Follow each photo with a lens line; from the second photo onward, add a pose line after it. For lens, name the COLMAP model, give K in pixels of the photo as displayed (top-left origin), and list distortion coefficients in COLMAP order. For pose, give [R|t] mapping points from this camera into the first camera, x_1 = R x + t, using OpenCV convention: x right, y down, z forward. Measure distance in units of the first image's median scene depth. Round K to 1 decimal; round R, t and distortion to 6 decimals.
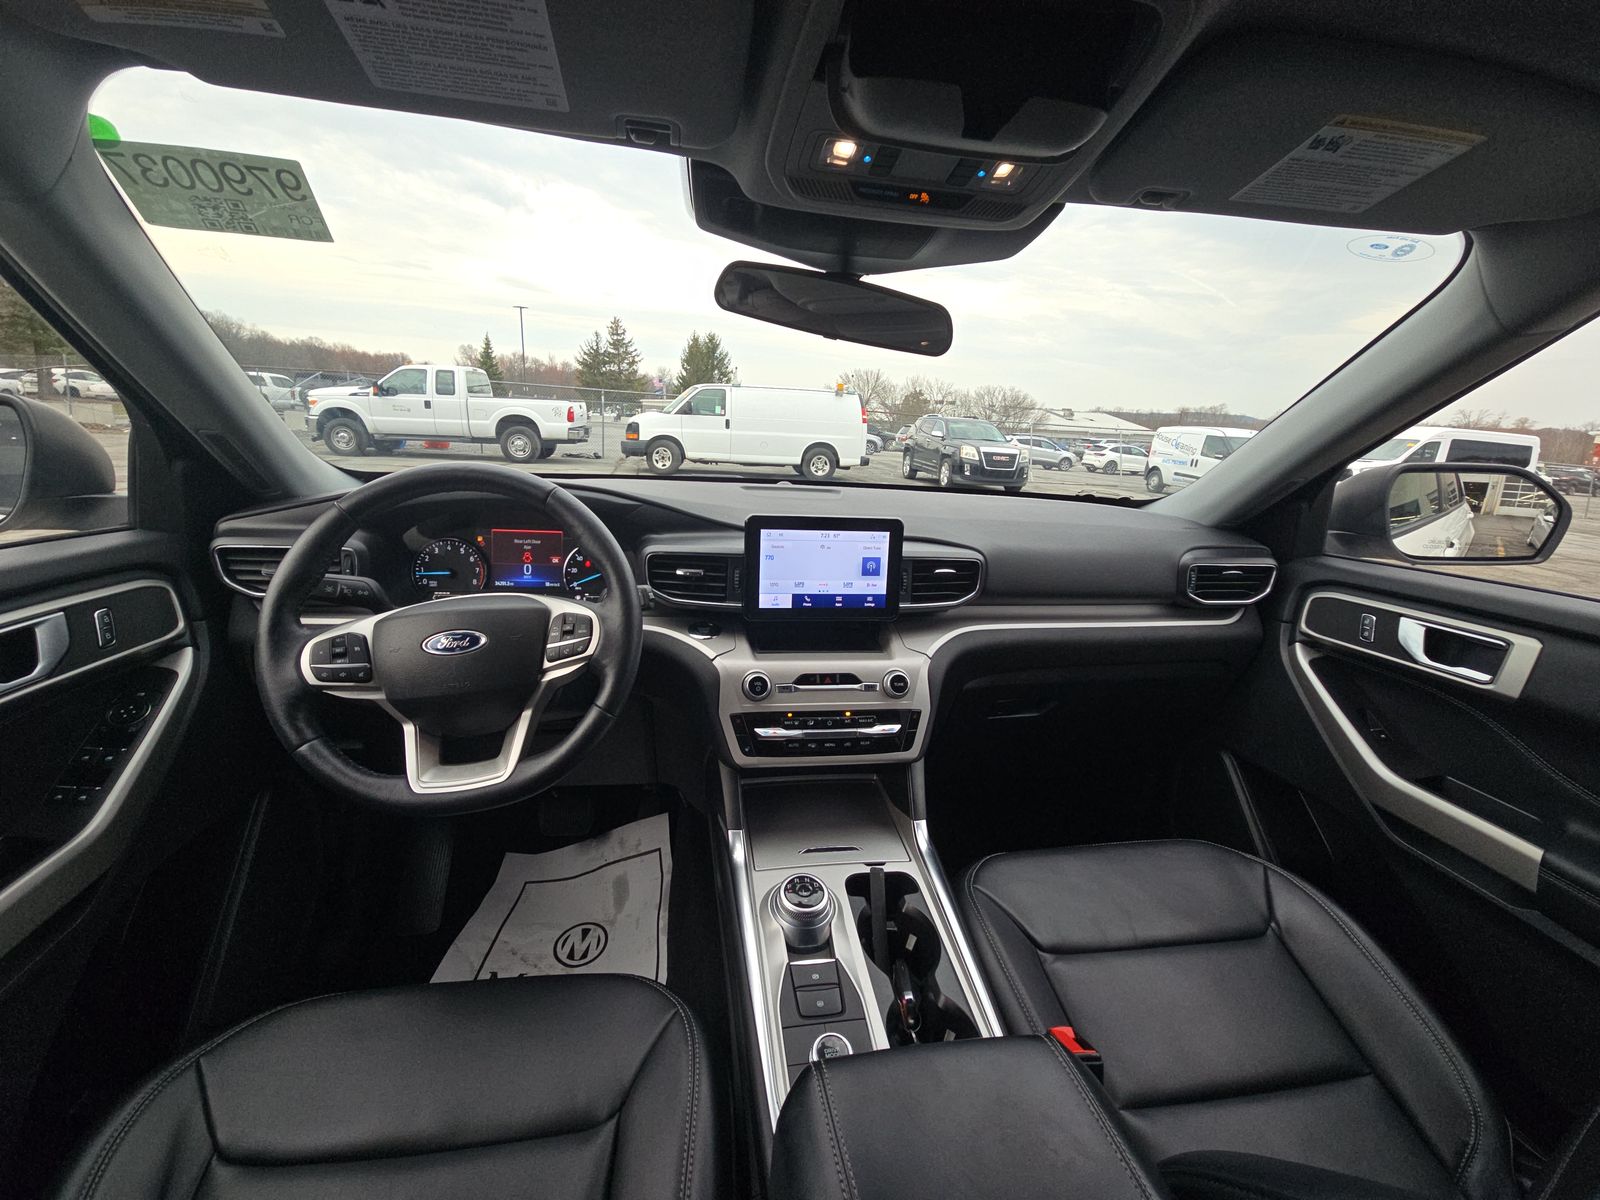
lens RADIAL K [[659.8, 0, 800.0], [0, 659.8, 600.0], [0, 0, 1]] dist [-0.000943, -0.000179]
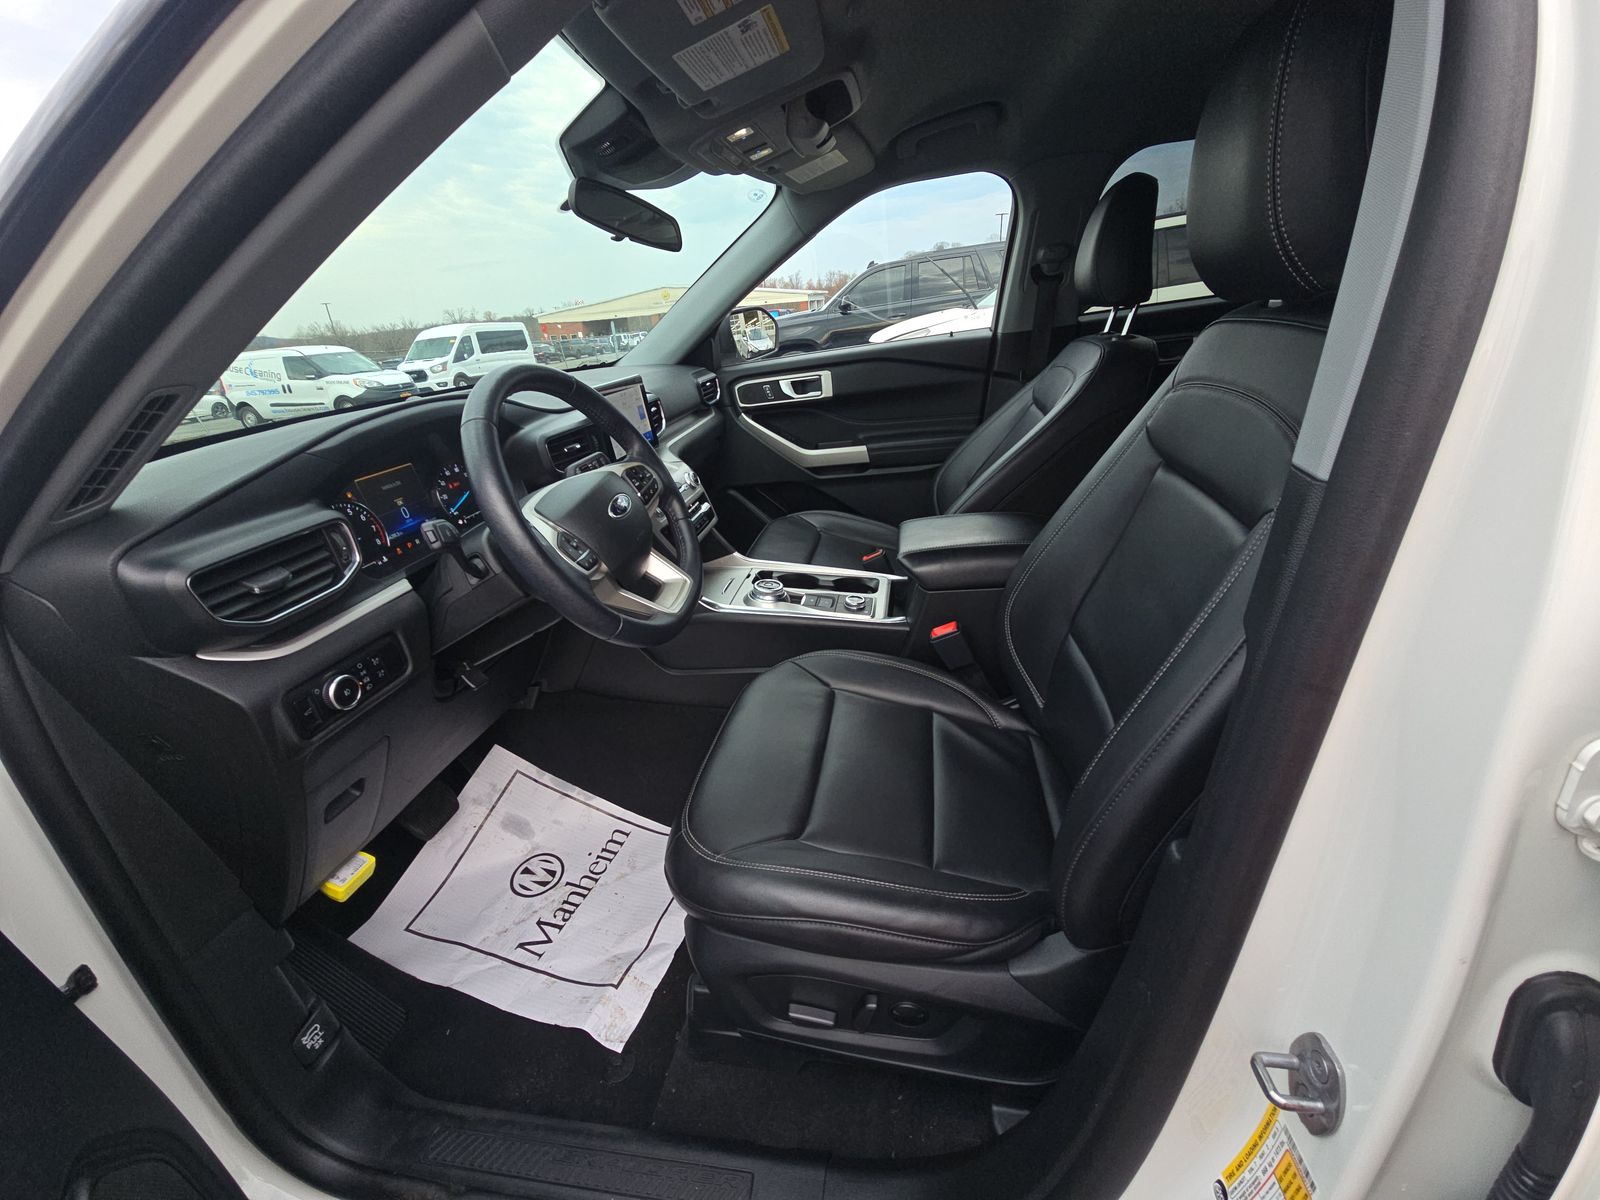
lens RADIAL K [[637.4, 0, 800.0], [0, 637.4, 600.0], [0, 0, 1]] dist [0.020589, 0.000026]
pose [[0.320413, -0.465856, 0.824812, -1.012452], [0.363387, 0.864550, 0.347136, -0.051398], [-0.874806, 0.188499, 0.446298, 0.152277]]
